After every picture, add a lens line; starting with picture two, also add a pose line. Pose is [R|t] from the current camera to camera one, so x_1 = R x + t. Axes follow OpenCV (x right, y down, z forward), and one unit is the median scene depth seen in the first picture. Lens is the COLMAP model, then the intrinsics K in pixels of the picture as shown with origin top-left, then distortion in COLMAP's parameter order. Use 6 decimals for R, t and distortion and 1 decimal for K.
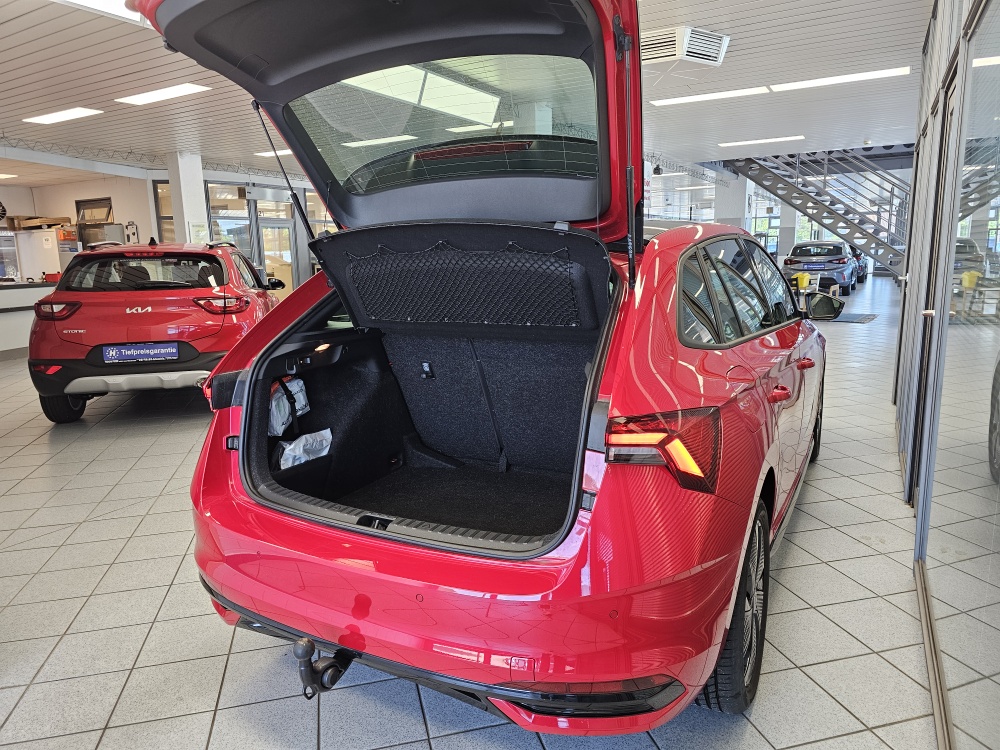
lens RADIAL K [[702.7, 0, 500.0], [0, 702.7, 375.0], [0, 0, 1]] dist [0.084621, -0.082160]
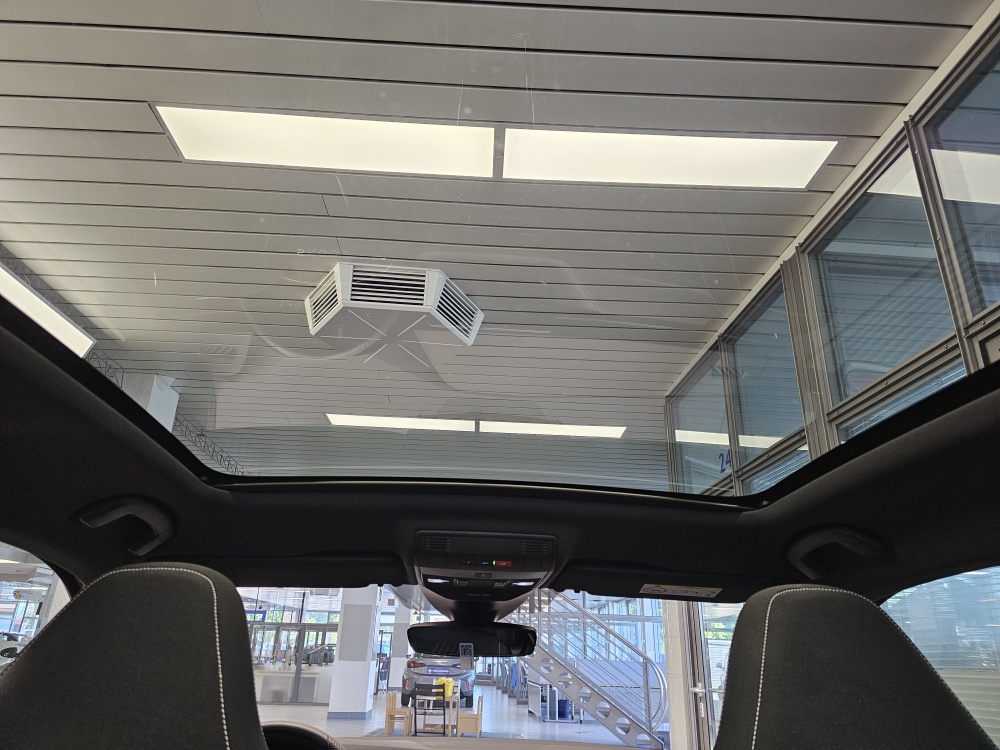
lens RADIAL K [[671.2, 0, 502.2], [0, 671.2, 371.7], [0, 0, 1]] dist [0.063885, -0.094711]
pose [[0.844065, 0.246717, 0.476115, 0.013101], [0.046661, 0.850716, -0.523551, -0.030409], [-0.534207, 0.464127, 0.706547, 0.241629]]
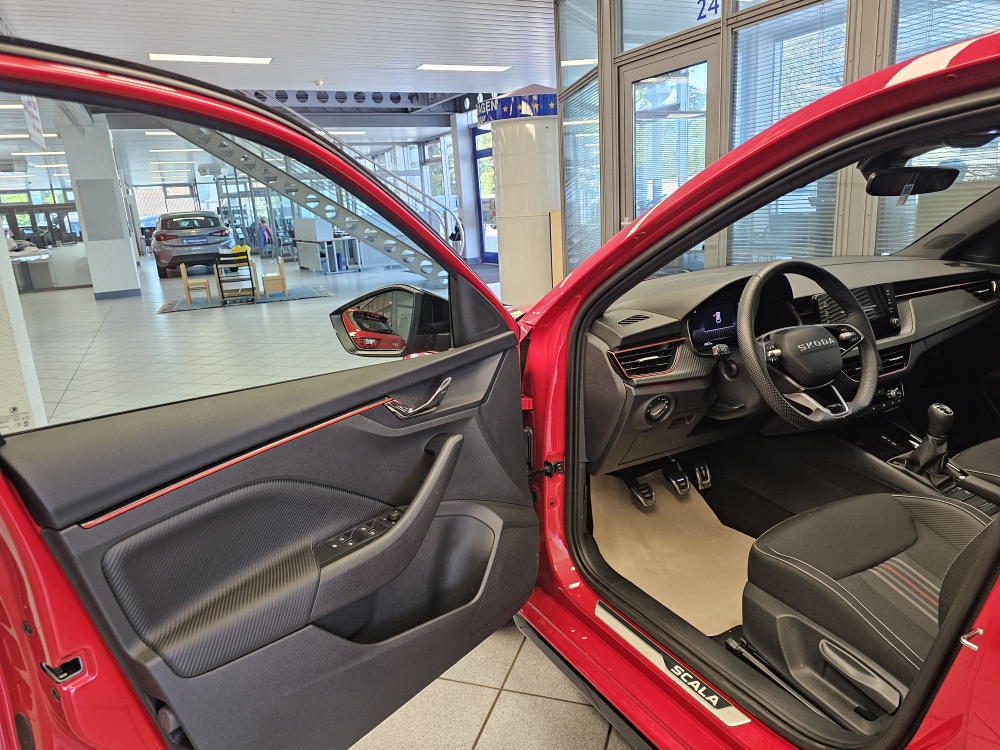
lens RADIAL K [[680.3, 0, 495.7], [0, 680.3, 376.9], [0, 0, 1]] dist [0.050810, -0.068277]
pose [[0.542220, -0.219538, 0.811049, -0.090842], [0.192181, 0.972079, 0.134645, -0.046546], [-0.817963, 0.082861, 0.569271, 0.330897]]
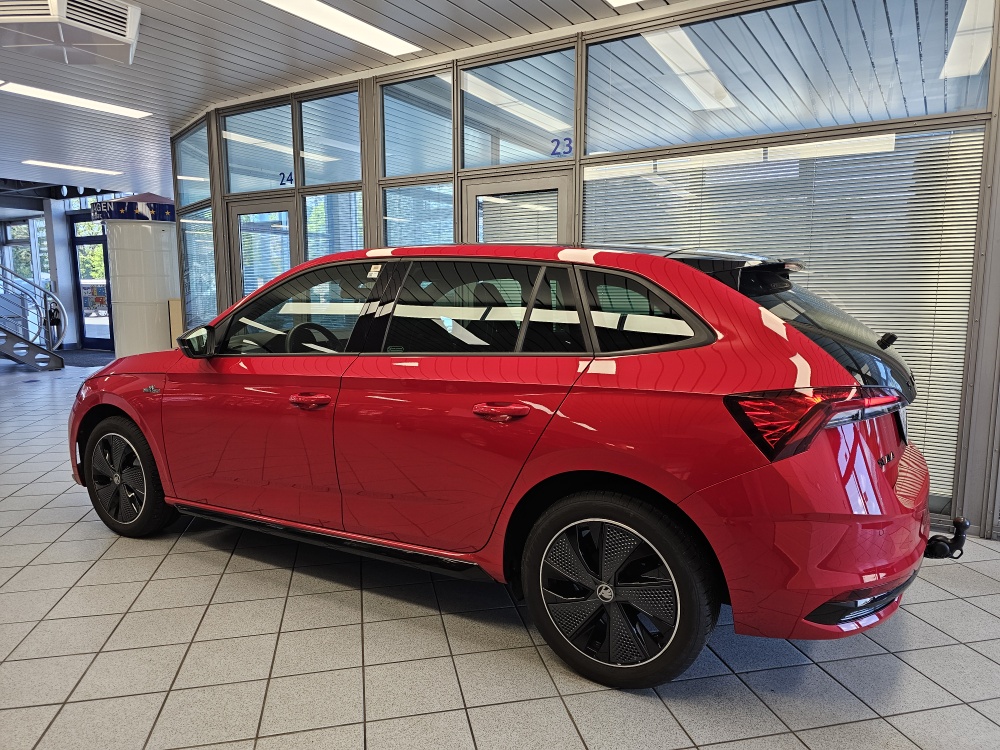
lens RADIAL K [[702.7, 0, 500.0], [0, 702.7, 375.0], [0, 0, 1]] dist [0.084621, -0.082160]
pose [[0.038582, -0.102191, 0.994016, -0.256551], [0.173955, 0.980255, 0.094025, -0.032950], [-0.983997, 0.169287, 0.055597, 0.263522]]
